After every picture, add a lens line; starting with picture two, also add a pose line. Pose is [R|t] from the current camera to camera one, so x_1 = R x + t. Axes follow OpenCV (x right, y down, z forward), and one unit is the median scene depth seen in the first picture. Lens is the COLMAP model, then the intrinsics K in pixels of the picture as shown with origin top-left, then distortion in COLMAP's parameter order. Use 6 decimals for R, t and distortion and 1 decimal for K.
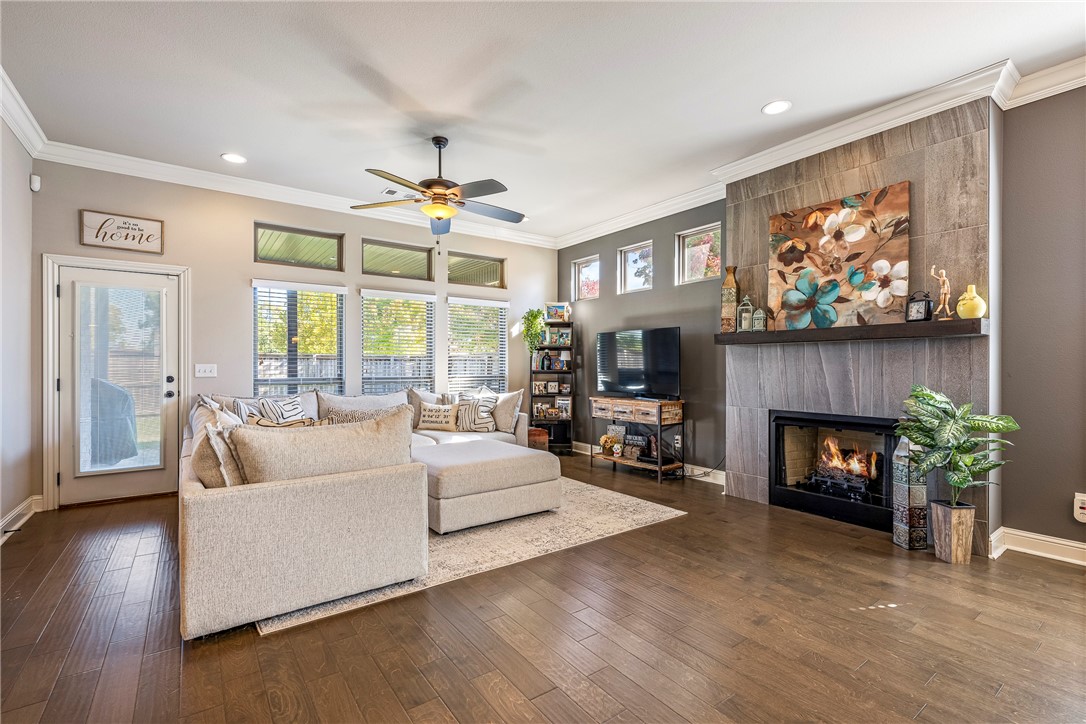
lens RADIAL K [[492.3, 0, 540.3], [0, 492.3, 369.2], [0, 0, 1]] dist [-0.012521, 0.001836]
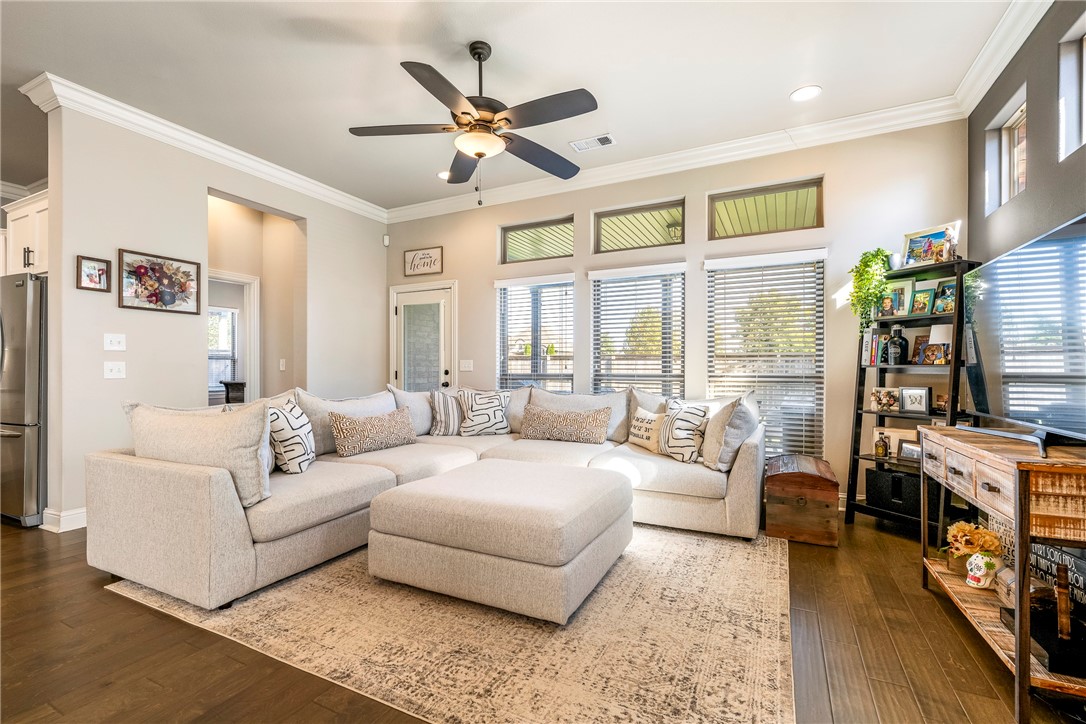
lens RADIAL K [[475.1, 0, 546.8], [0, 475.1, 364.7], [0, 0, 1]] dist [0.000715, -0.000253]
pose [[0.452566, -0.005491, -0.891714, 0.434028], [-0.003551, 0.999962, -0.007959, 0.010169], [0.891724, 0.006768, 0.452529, 0.683996]]
